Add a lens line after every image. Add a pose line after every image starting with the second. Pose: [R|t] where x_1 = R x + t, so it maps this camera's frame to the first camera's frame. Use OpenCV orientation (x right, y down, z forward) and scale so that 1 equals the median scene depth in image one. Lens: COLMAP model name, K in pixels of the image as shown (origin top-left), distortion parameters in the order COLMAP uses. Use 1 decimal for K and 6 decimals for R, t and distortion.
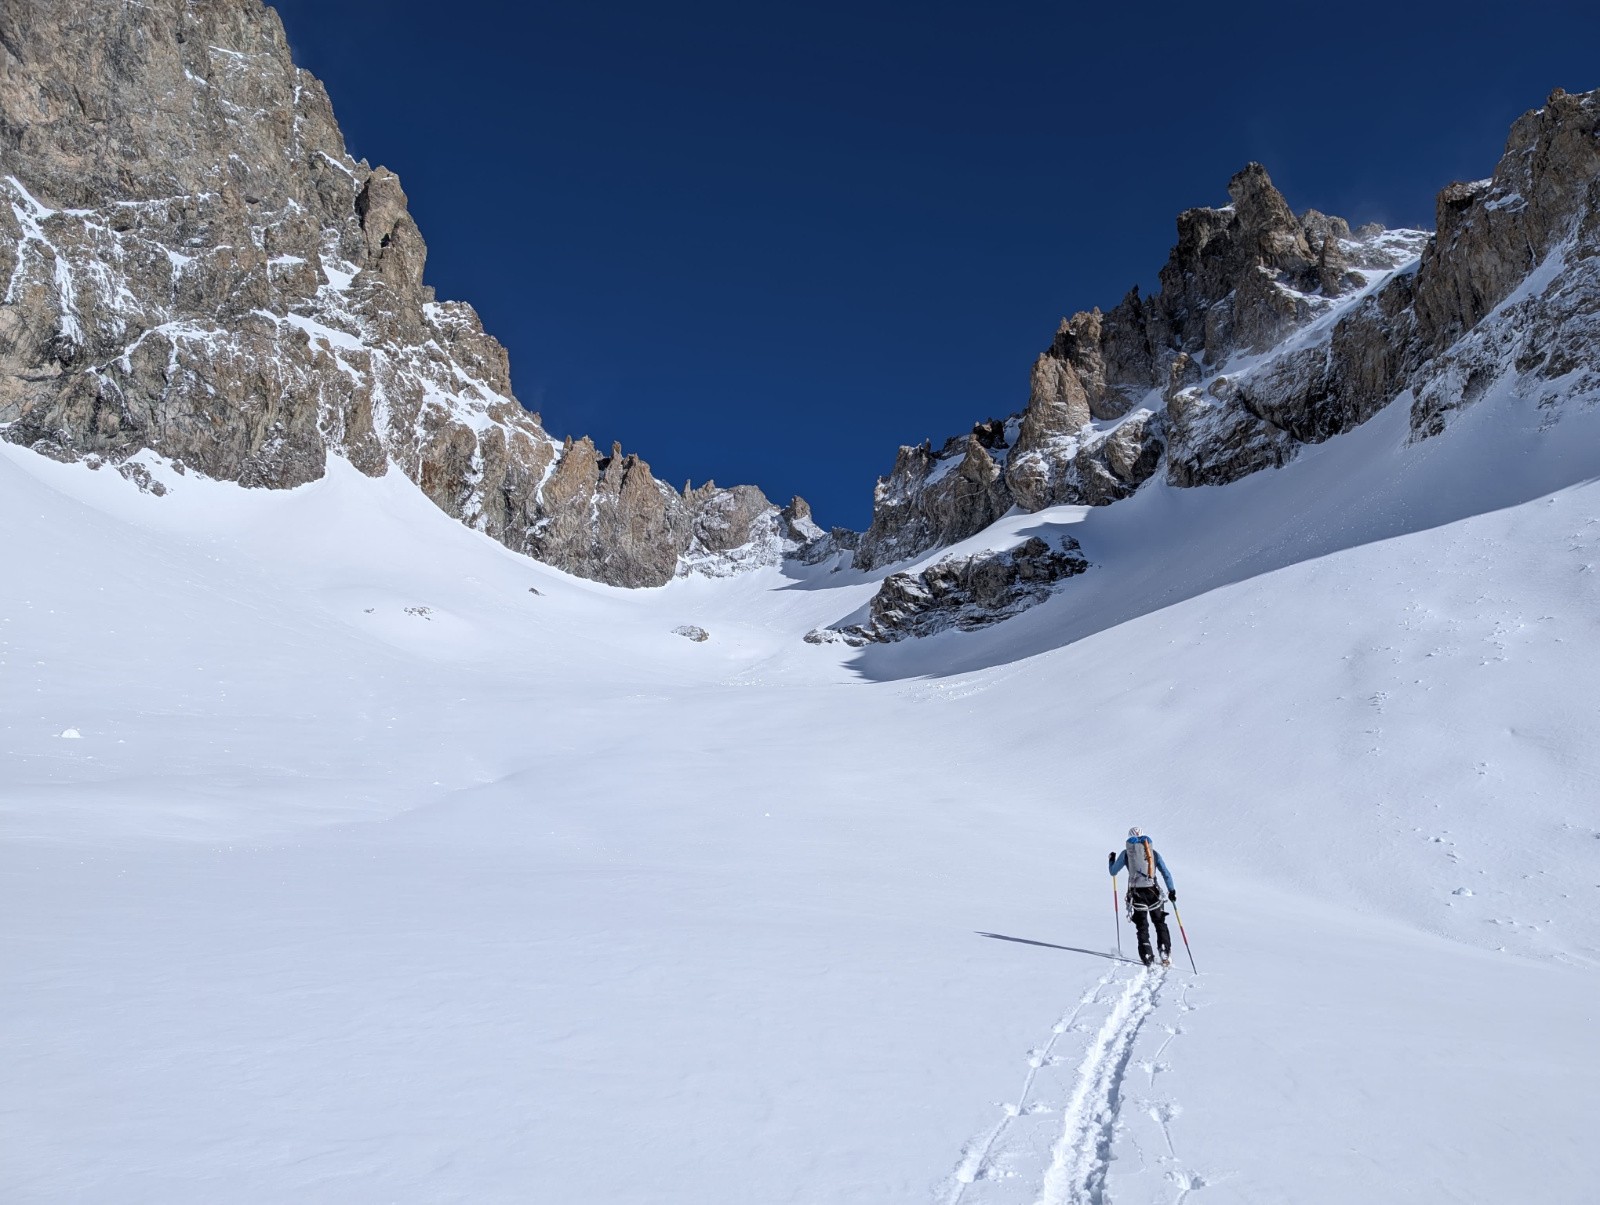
lens RADIAL K [[1207.8, 0, 800.0], [0, 1207.8, 602.5], [0, 0, 1]] dist [0.000521, 0.002916]
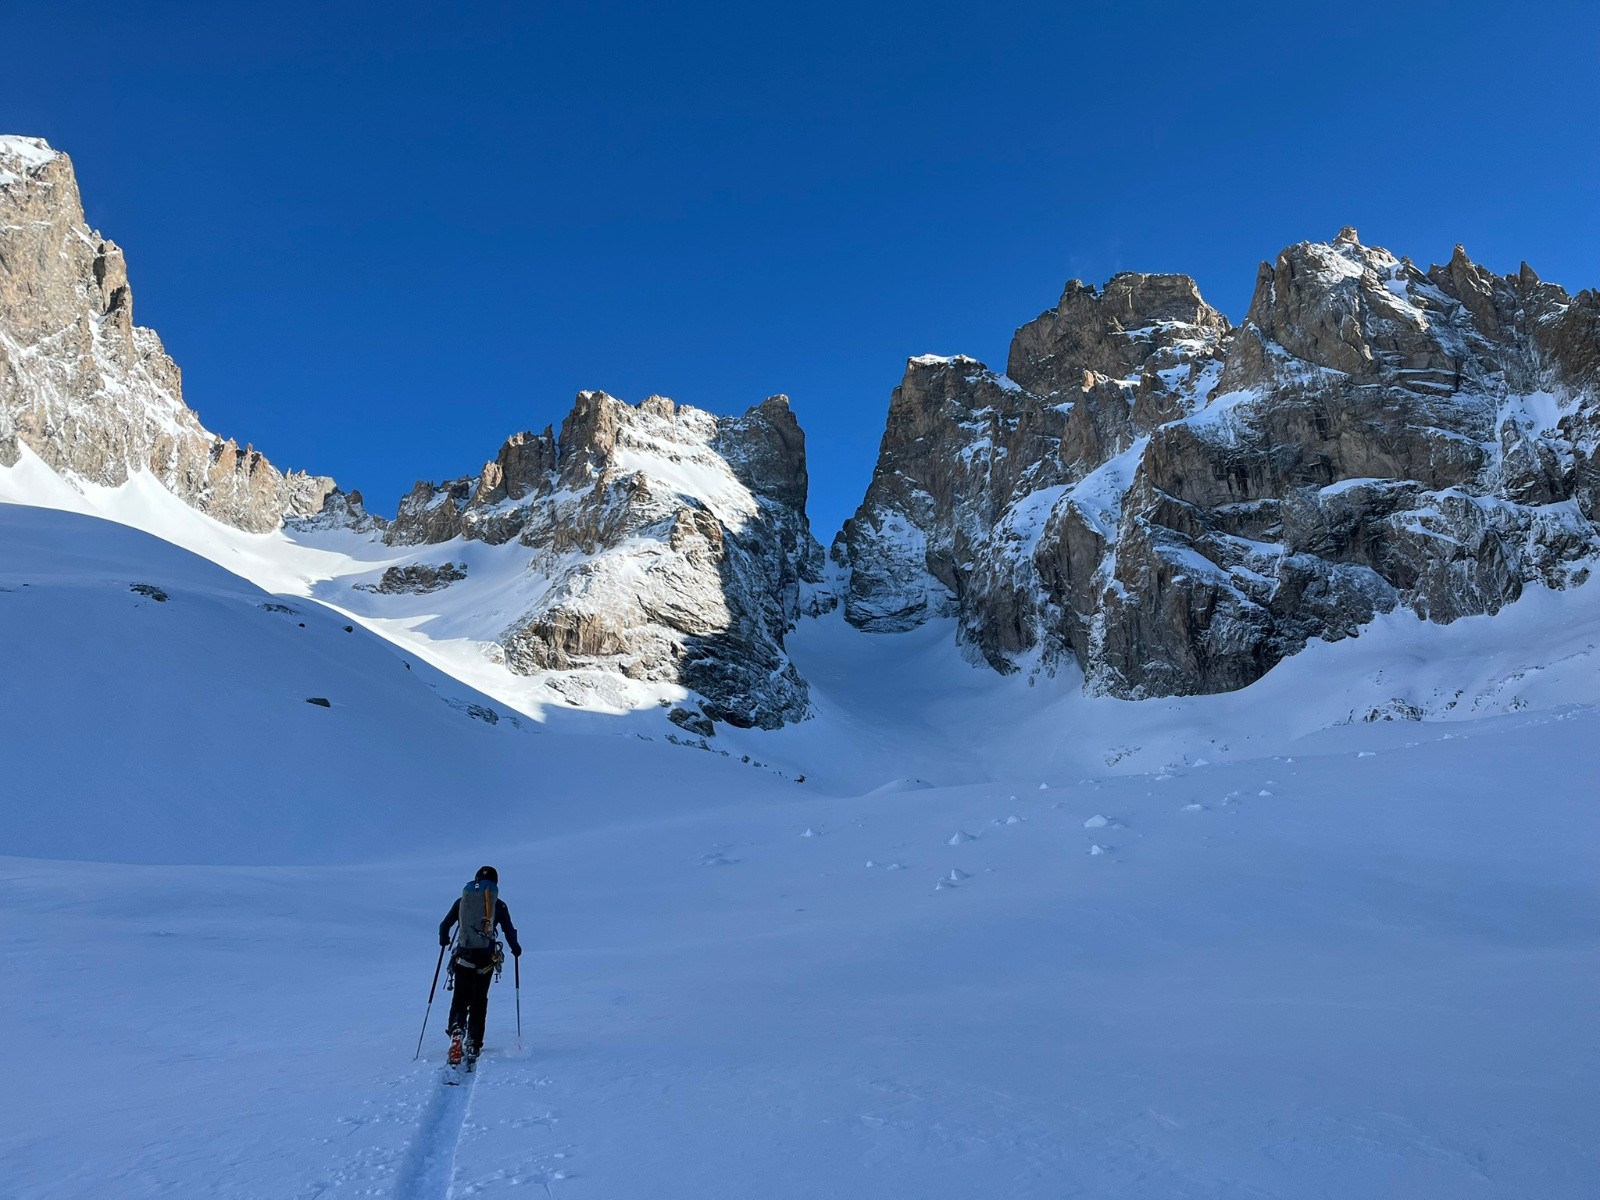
lens RADIAL K [[1145.3, 0, 800.0], [0, 1145.3, 600.0], [0, 0, 1]] dist [0.057086, -0.084893]
pose [[0.914987, 0.135394, 0.380089, -0.032462], [-0.160016, 0.986536, 0.033787, -0.107294], [-0.370397, -0.091735, 0.924333, -0.980740]]
